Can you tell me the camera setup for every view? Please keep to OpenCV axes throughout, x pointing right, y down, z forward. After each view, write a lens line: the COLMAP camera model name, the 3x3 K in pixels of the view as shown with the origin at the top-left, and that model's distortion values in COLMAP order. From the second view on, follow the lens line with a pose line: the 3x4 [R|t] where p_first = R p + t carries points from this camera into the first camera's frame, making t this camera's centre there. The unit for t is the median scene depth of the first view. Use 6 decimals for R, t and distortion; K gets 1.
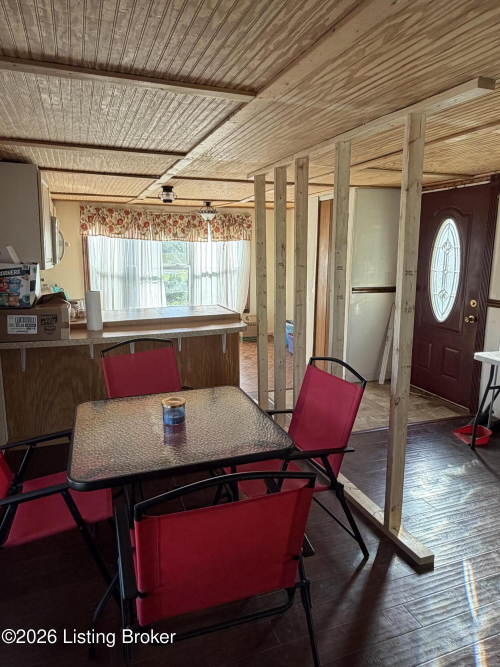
lens RADIAL K [[455.0, 0, 249.9], [0, 455.0, 331.7], [0, 0, 1]] dist [-0.000315, -0.000010]
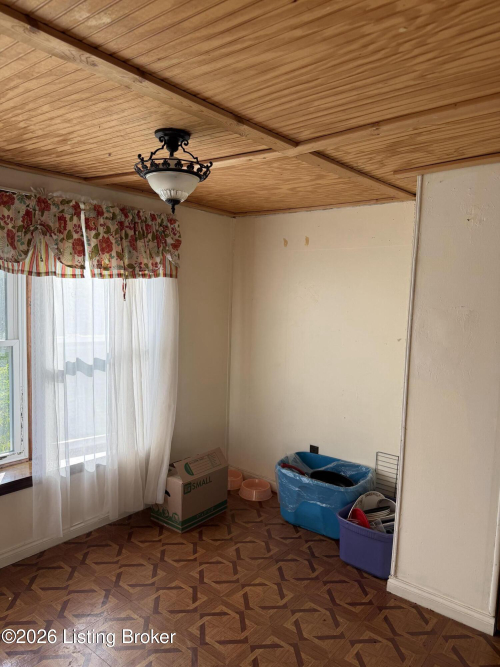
lens RADIAL K [[474.8, 0, 249.8], [0, 474.8, 335.3], [0, 0, 1]] dist [-0.000093, -0.000754]
pose [[0.856824, -0.021332, 0.515168, -0.172103], [0.067108, 0.995259, -0.070403, -0.115794], [-0.511223, 0.094895, 0.854193, 0.613965]]
